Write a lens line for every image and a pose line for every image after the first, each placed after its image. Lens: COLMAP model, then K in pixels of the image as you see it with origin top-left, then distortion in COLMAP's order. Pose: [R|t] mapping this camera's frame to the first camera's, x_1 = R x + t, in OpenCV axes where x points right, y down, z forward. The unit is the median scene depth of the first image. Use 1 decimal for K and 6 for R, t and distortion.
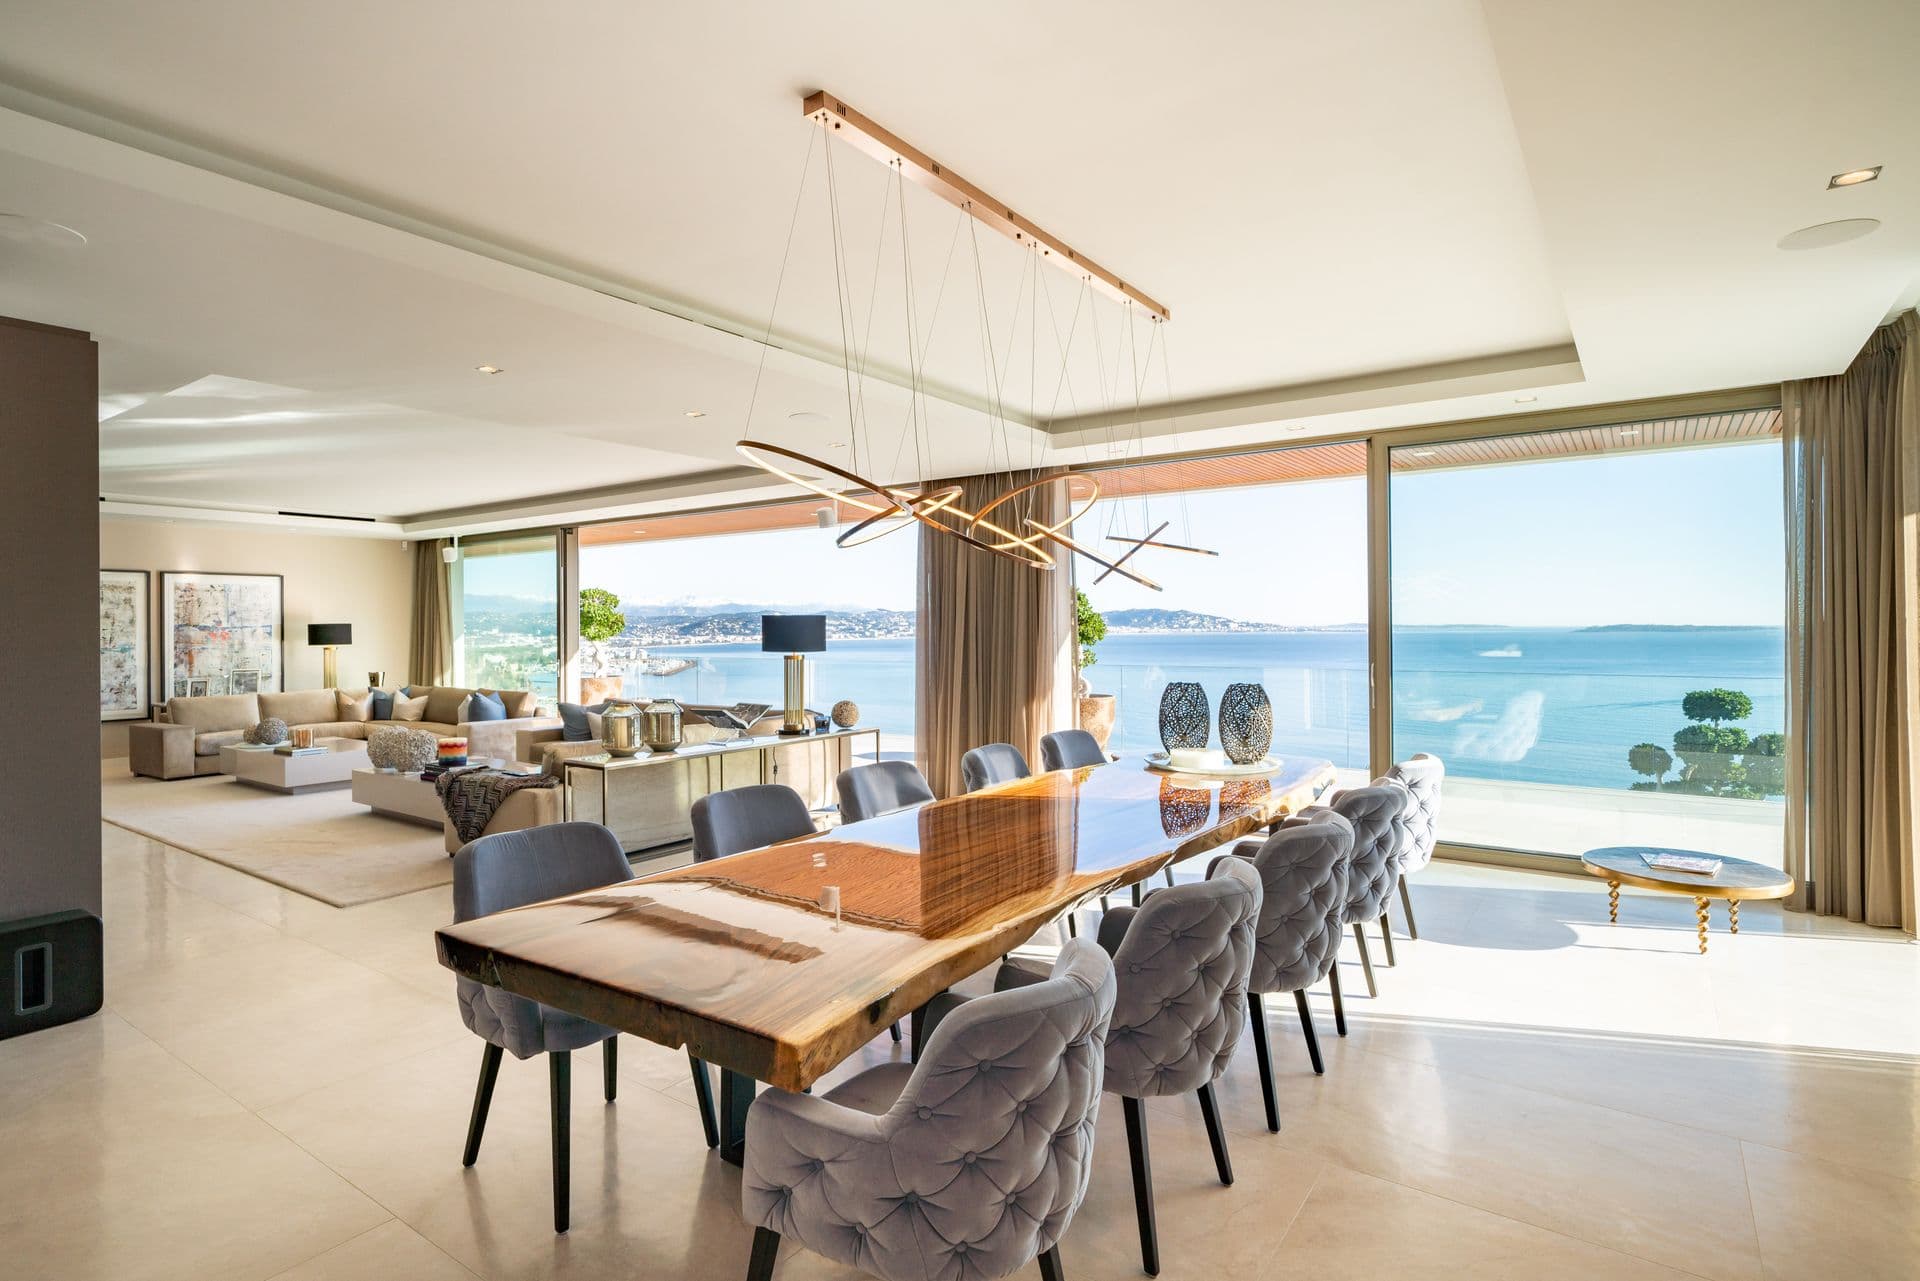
lens RADIAL K [[992.2, 0, 916.1], [0, 992.2, 625.6], [0, 0, 1]] dist [0.014148, 0.000007]
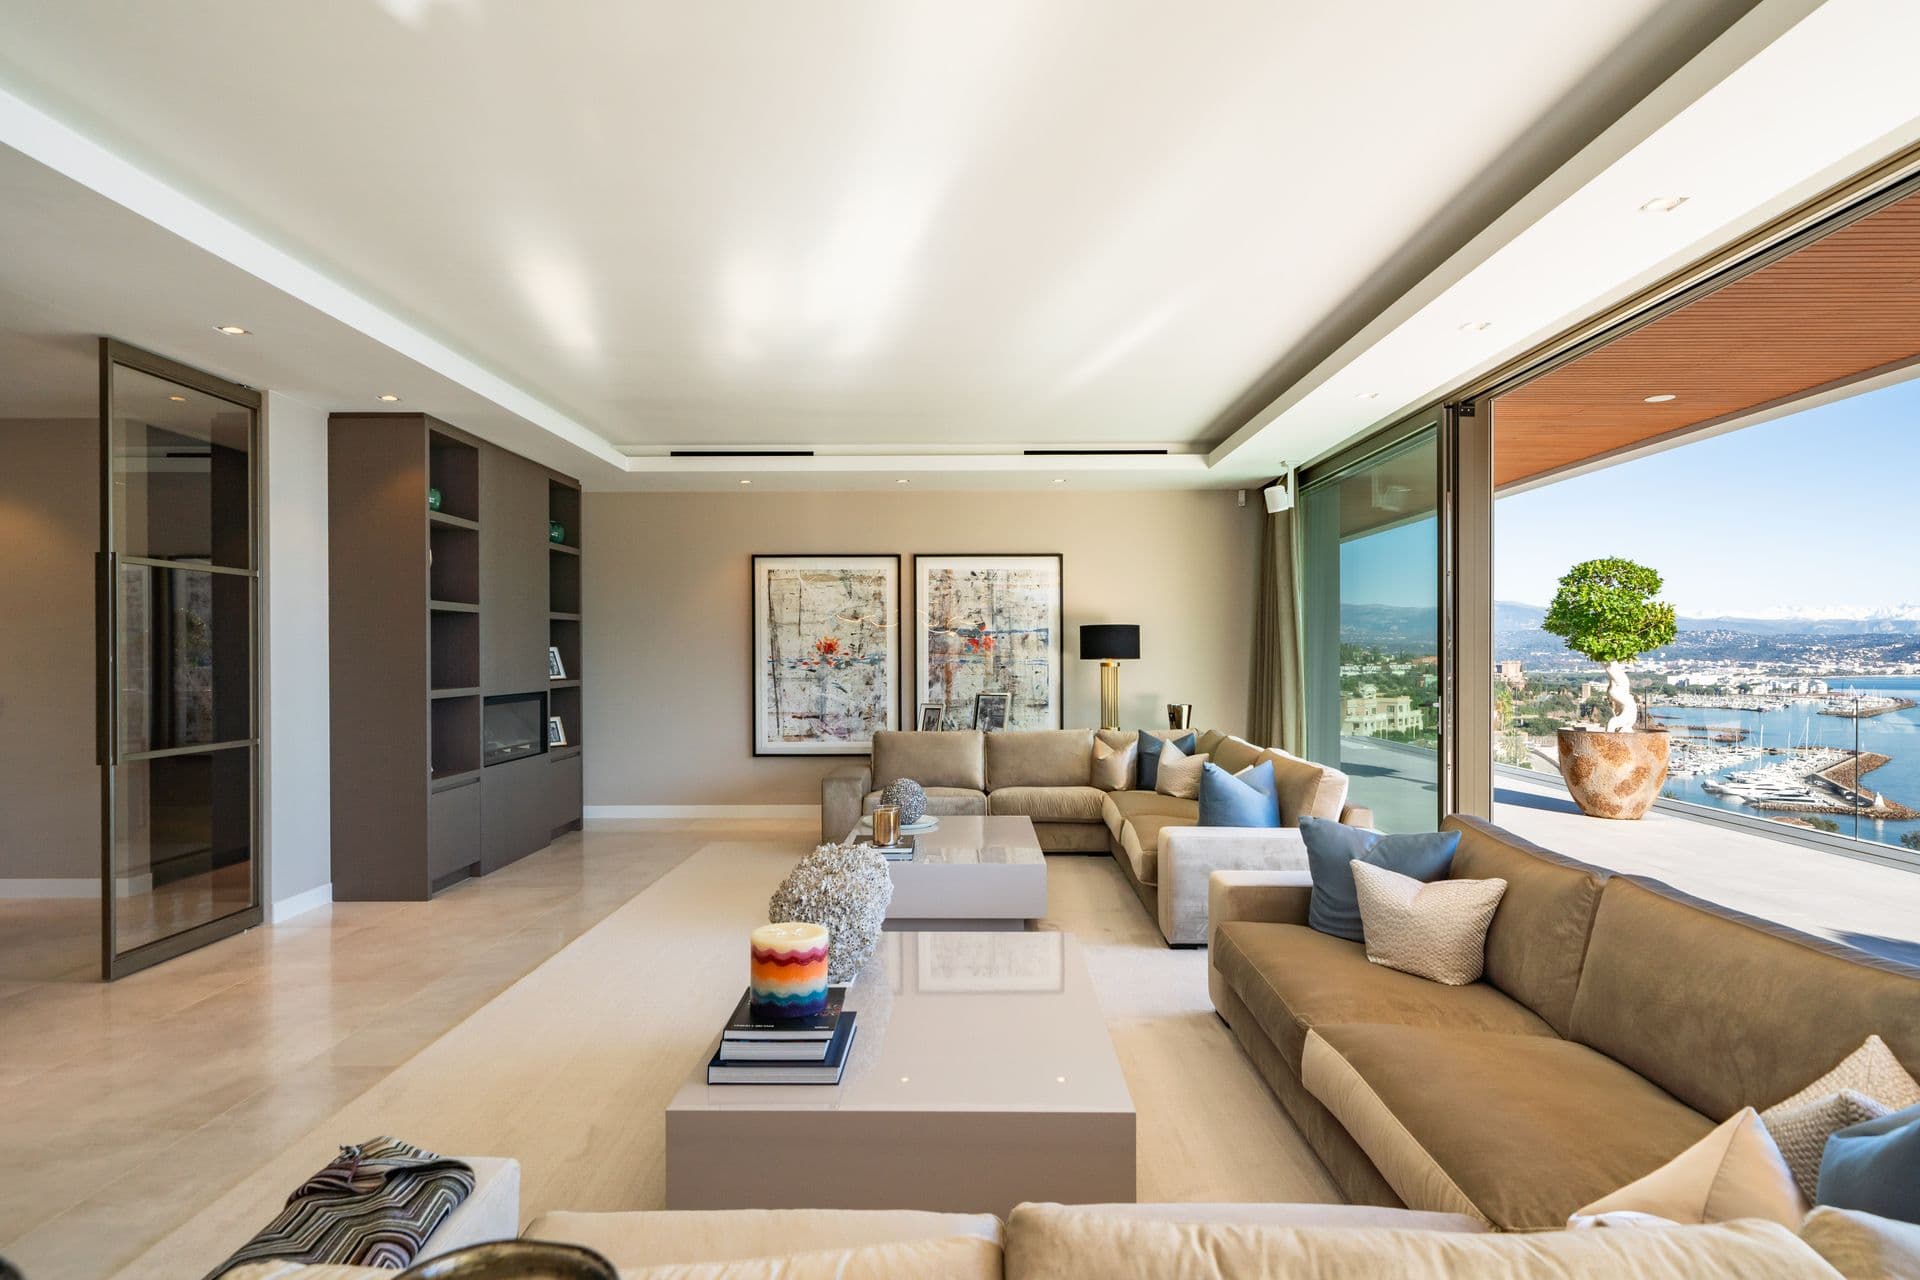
lens RADIAL K [[1111.4, 0, 947.9], [0, 1111.4, 647.6], [0, 0, 1]] dist [0.003308, -0.001139]
pose [[0.594941, 0.003955, -0.803760, -0.086020], [-0.003325, 0.999991, 0.002459, 0.010998], [0.803762, 0.001210, 0.594949, 0.513472]]
